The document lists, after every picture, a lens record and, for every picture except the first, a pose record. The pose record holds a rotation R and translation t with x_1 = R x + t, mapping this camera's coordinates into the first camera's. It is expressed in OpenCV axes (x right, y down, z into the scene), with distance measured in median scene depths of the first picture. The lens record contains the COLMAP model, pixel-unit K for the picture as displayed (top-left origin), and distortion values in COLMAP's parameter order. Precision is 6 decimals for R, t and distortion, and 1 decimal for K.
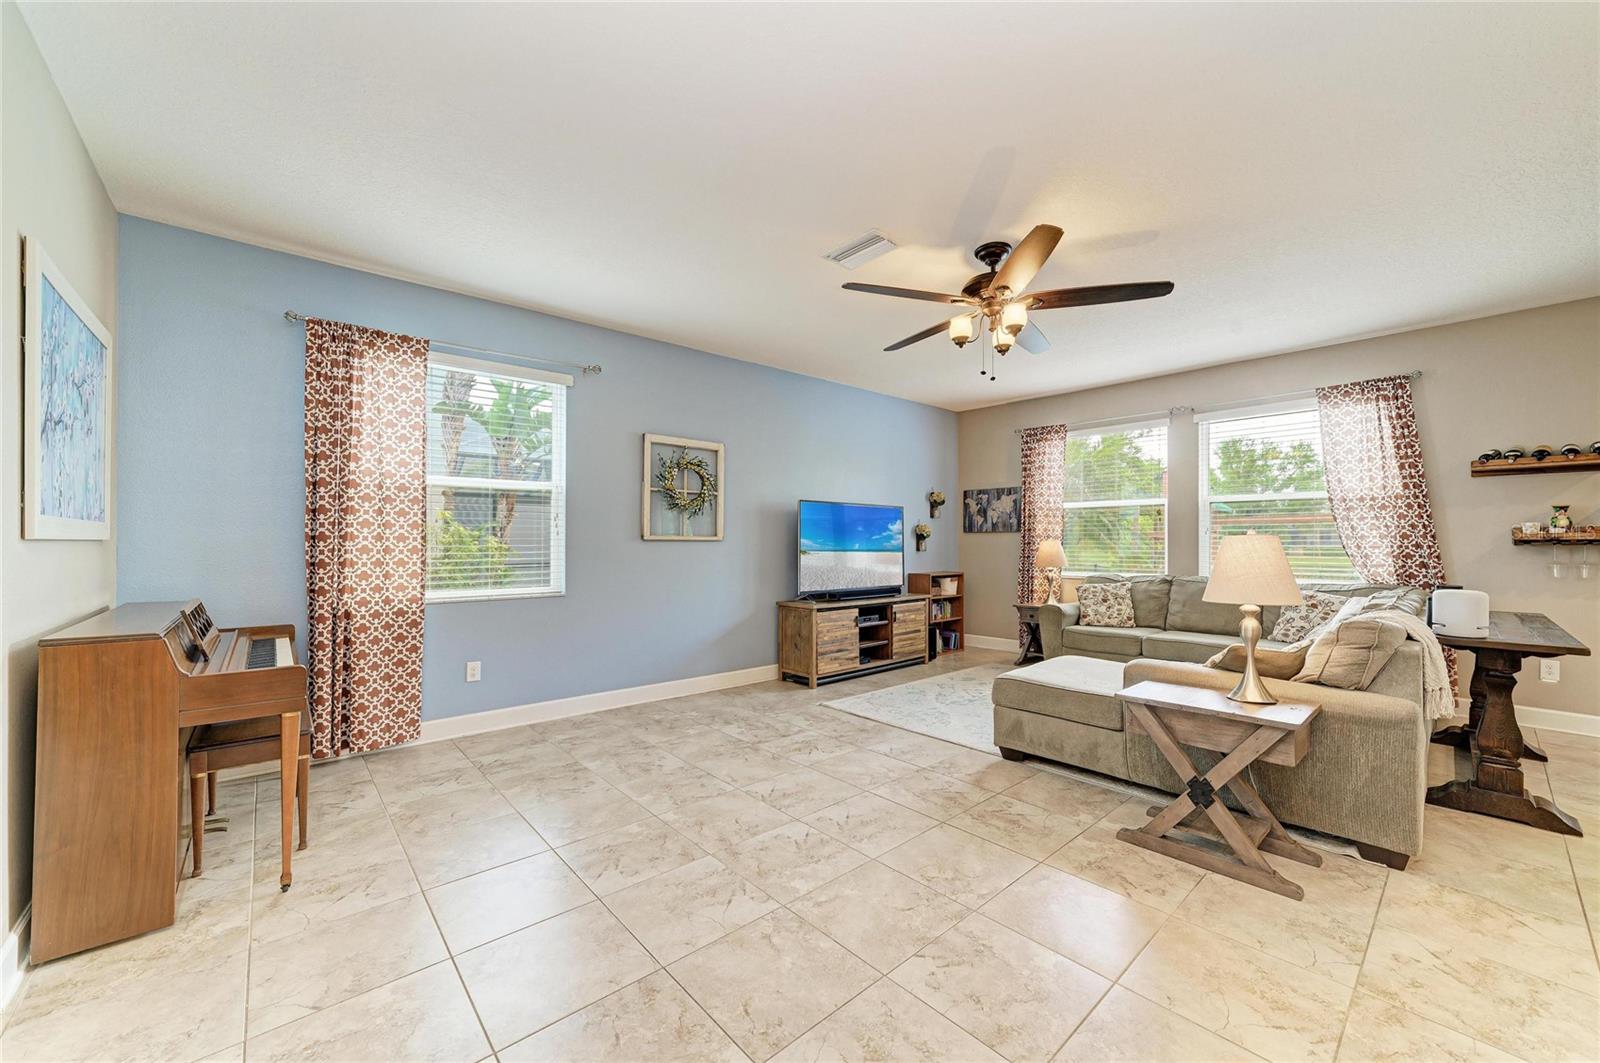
lens RADIAL K [[613.1, 0, 806.9], [0, 613.1, 540.4], [0, 0, 1]] dist [-0.020627, 0.008241]
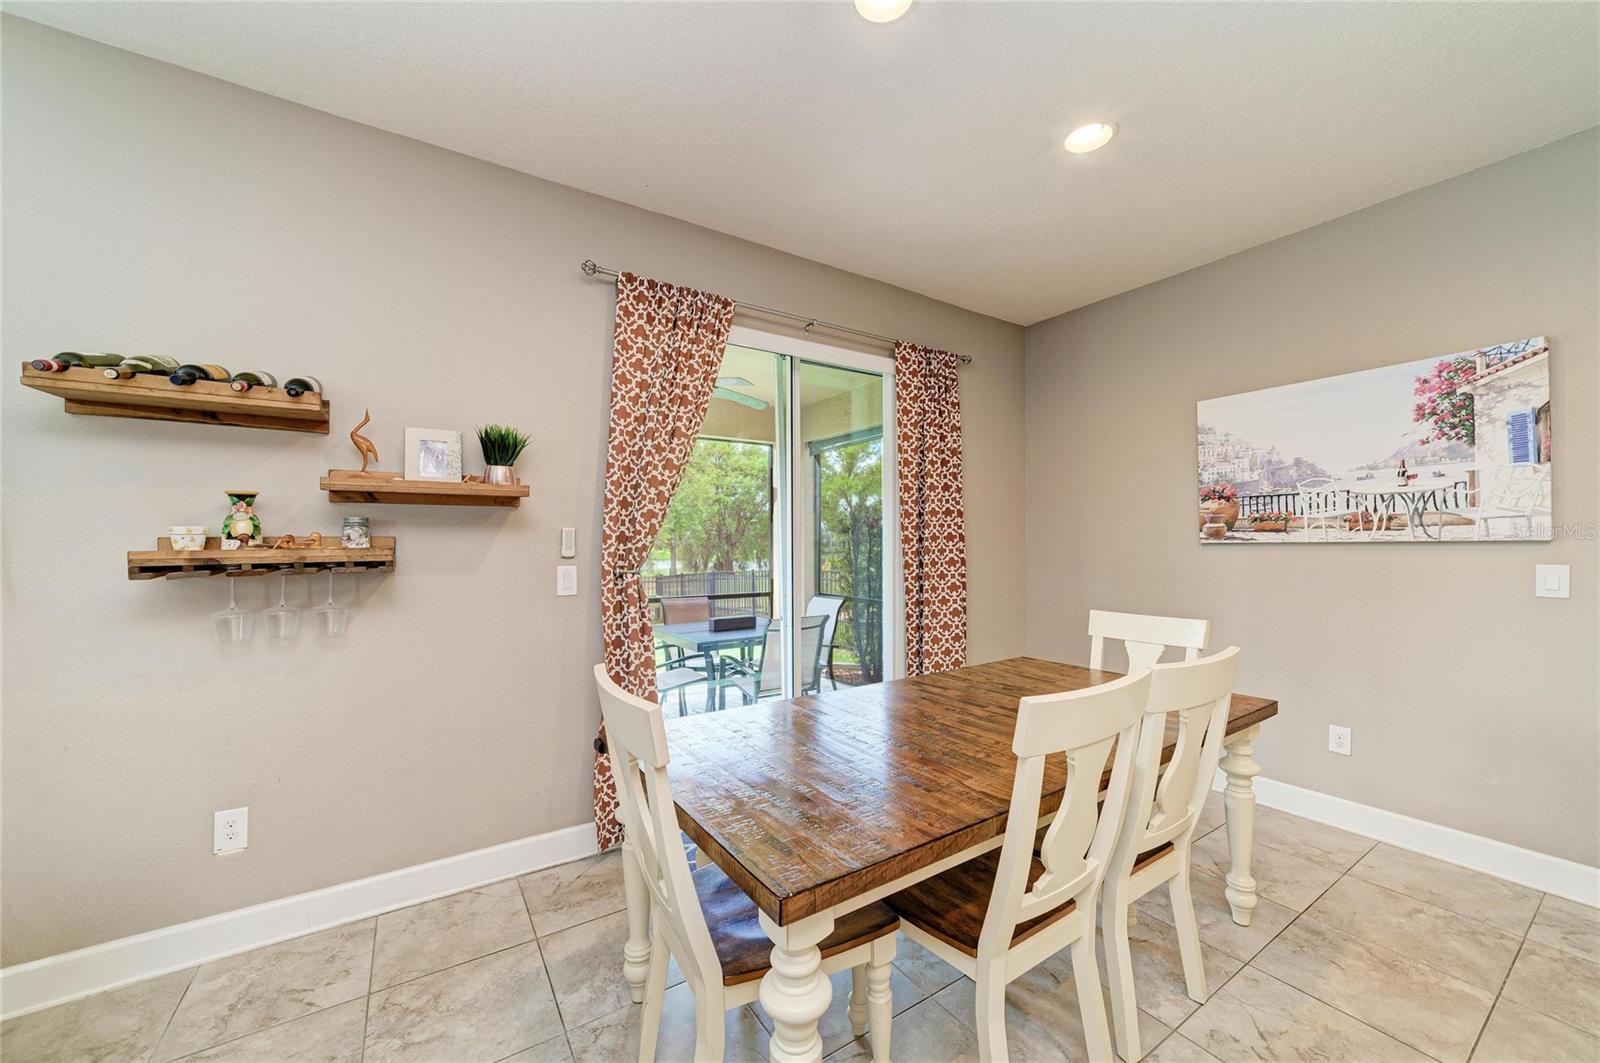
lens RADIAL K [[597.6, 0, 805.4], [0, 597.6, 539.9], [0, 0, 1]] dist [-0.021229, 0.007414]
pose [[0.146032, 0.000436, 0.989280, 0.718406], [0.001112, 0.999999, -0.000604, -0.016079], [-0.989279, 0.001189, 0.146032, 0.411017]]
